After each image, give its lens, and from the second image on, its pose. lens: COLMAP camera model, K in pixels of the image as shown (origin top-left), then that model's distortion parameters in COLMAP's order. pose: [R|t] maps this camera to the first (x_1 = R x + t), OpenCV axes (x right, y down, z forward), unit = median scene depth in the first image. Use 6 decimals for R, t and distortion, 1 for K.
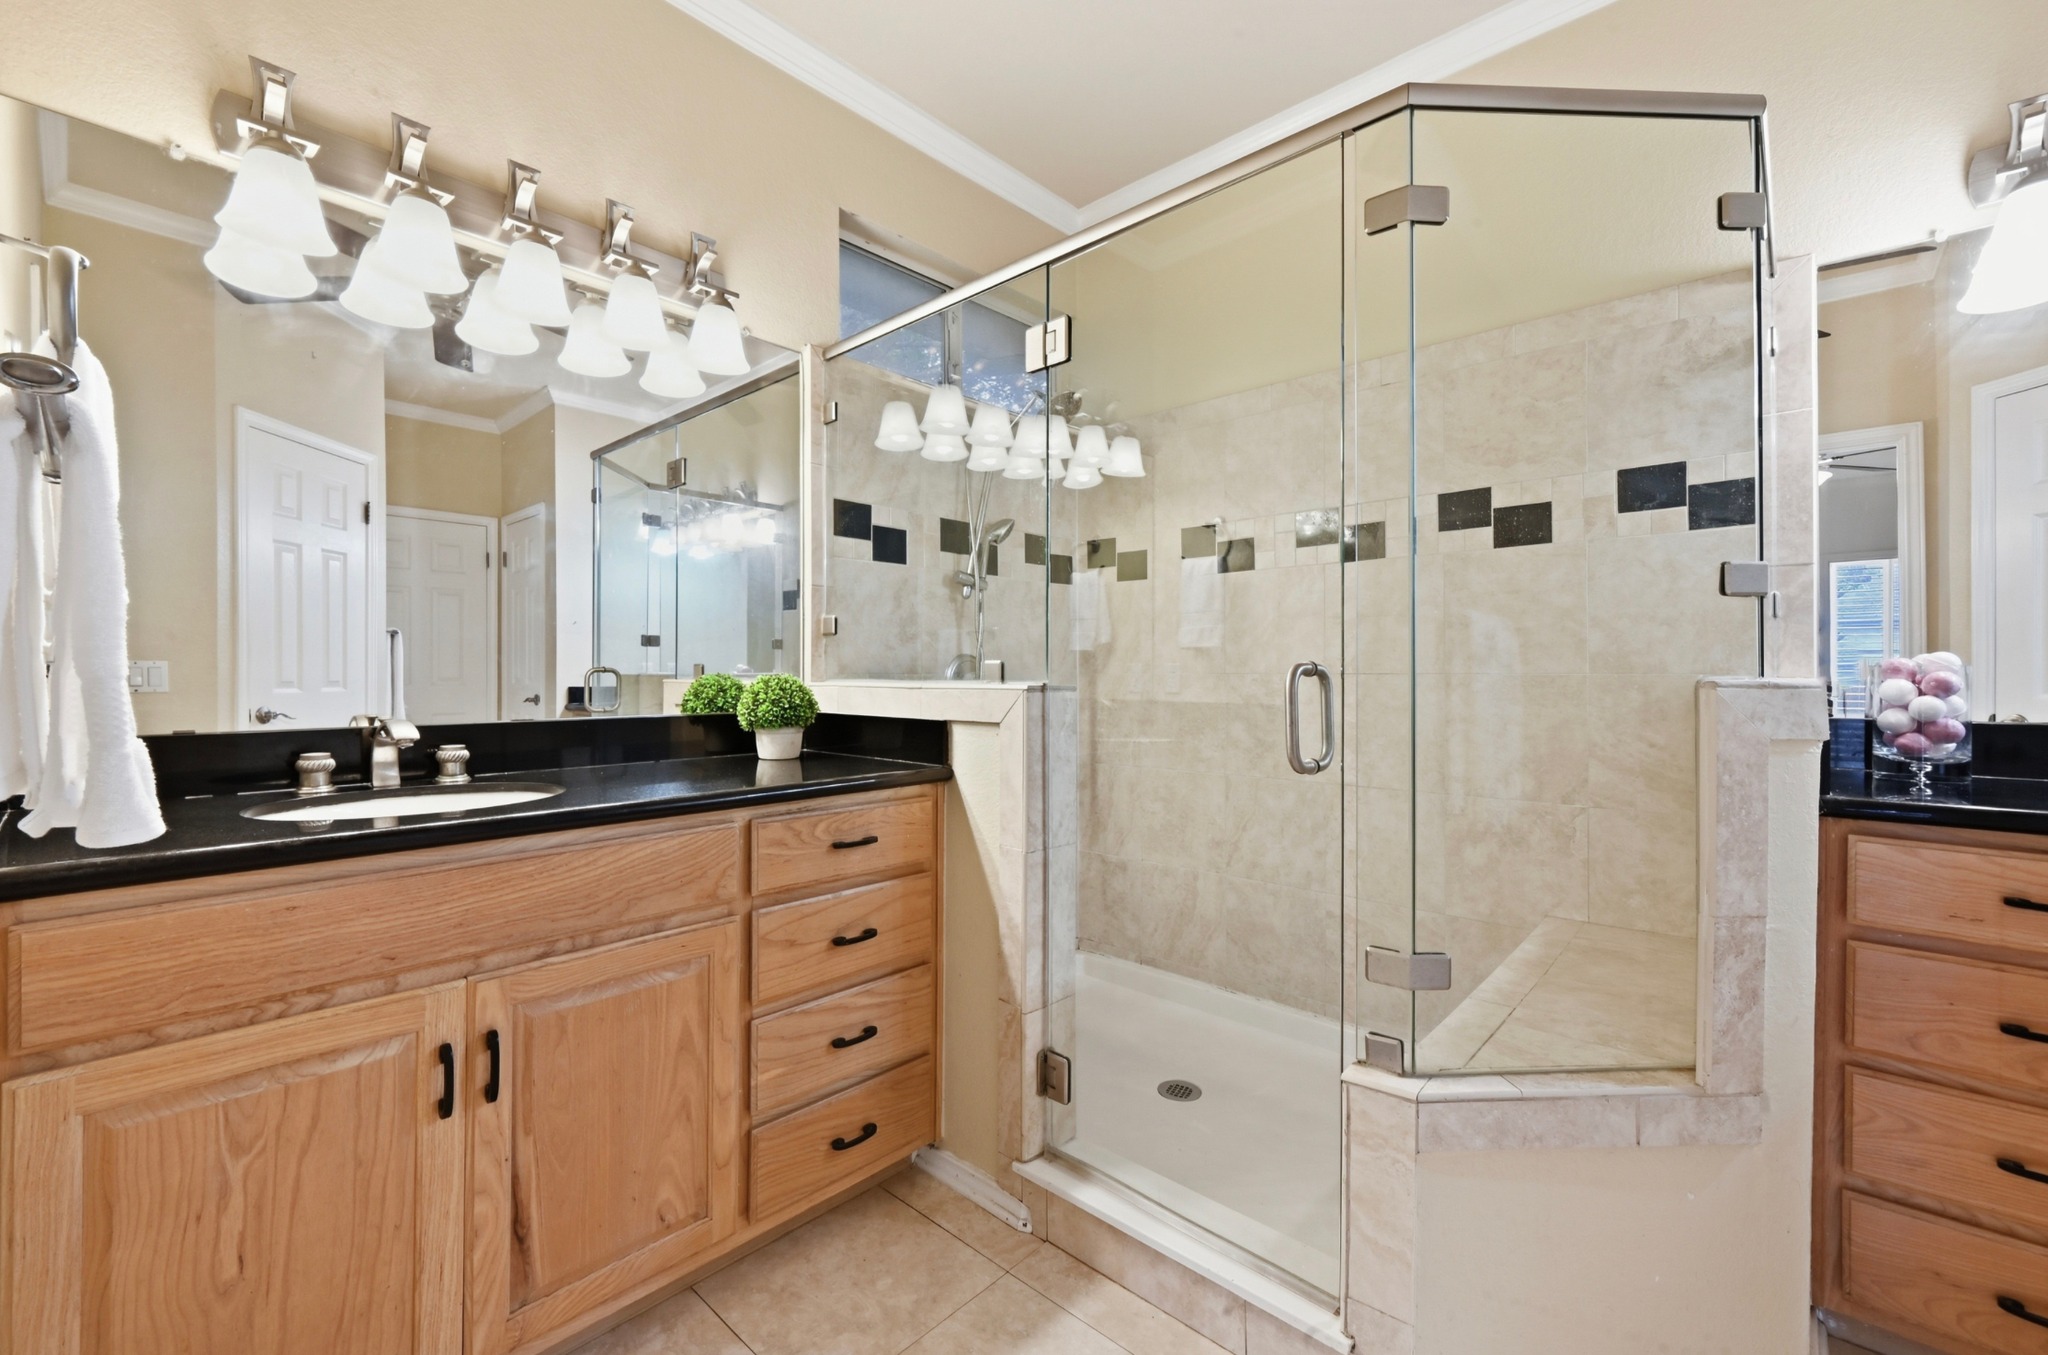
lens RADIAL K [[831.4, 0, 1022.8], [0, 831.4, 671.4], [0, 0, 1]] dist [0.001481, -0.000943]
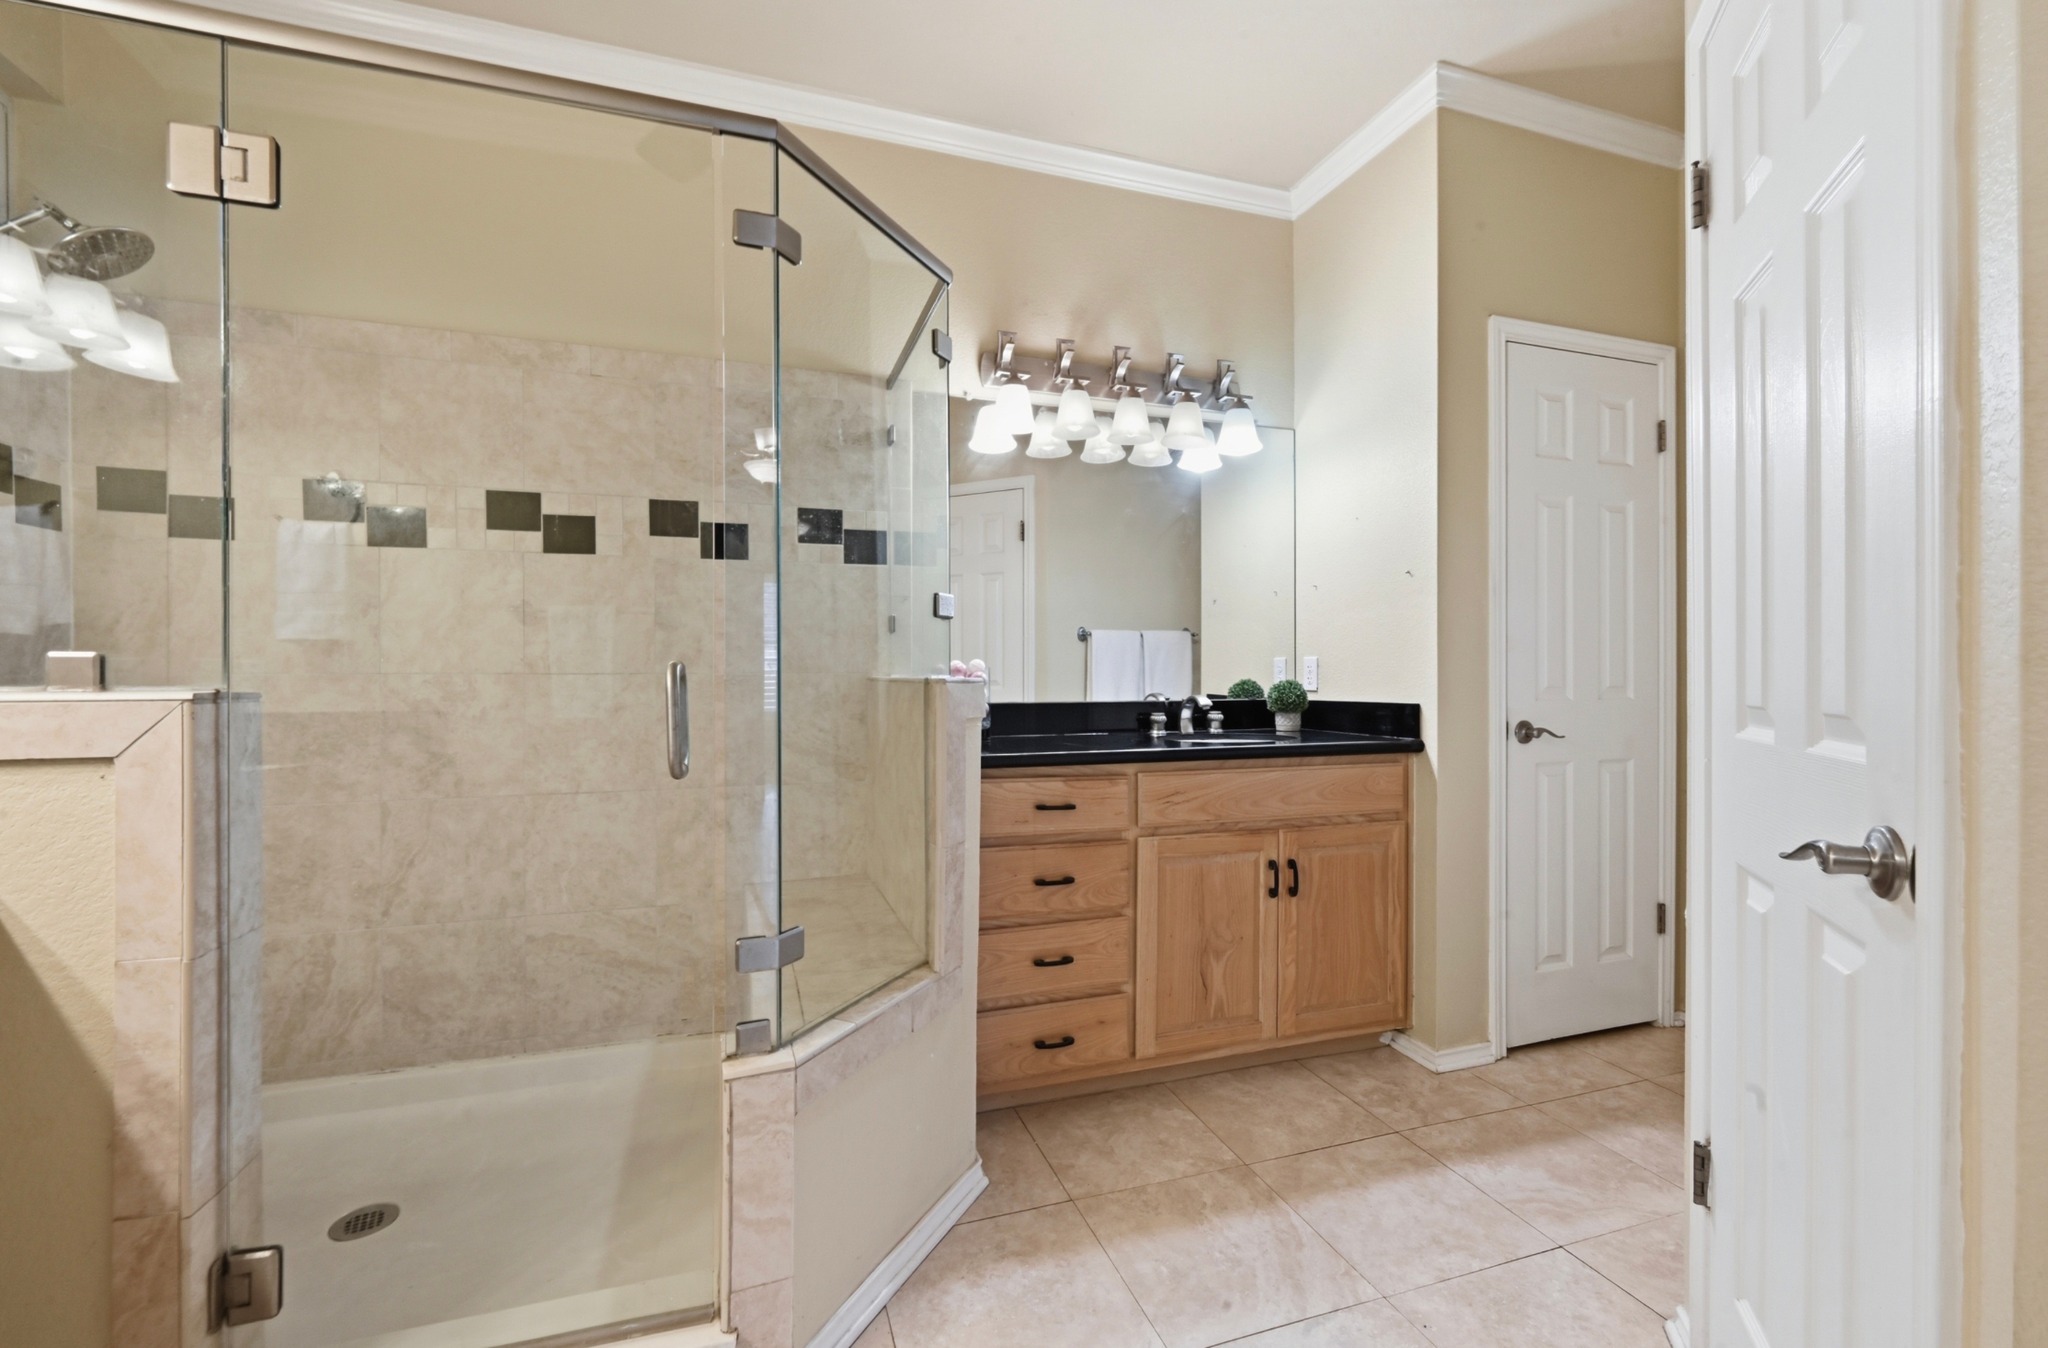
lens RADIAL K [[831.4, 0, 973.0], [0, 831.4, 673.9], [0, 0, 1]] dist [0.001481, -0.000943]
pose [[0.508726, -0.001143, 0.860928, -0.225855], [-0.000868, 0.999998, 0.001840, 0.000916], [-0.860928, -0.001684, 0.508724, 0.165087]]
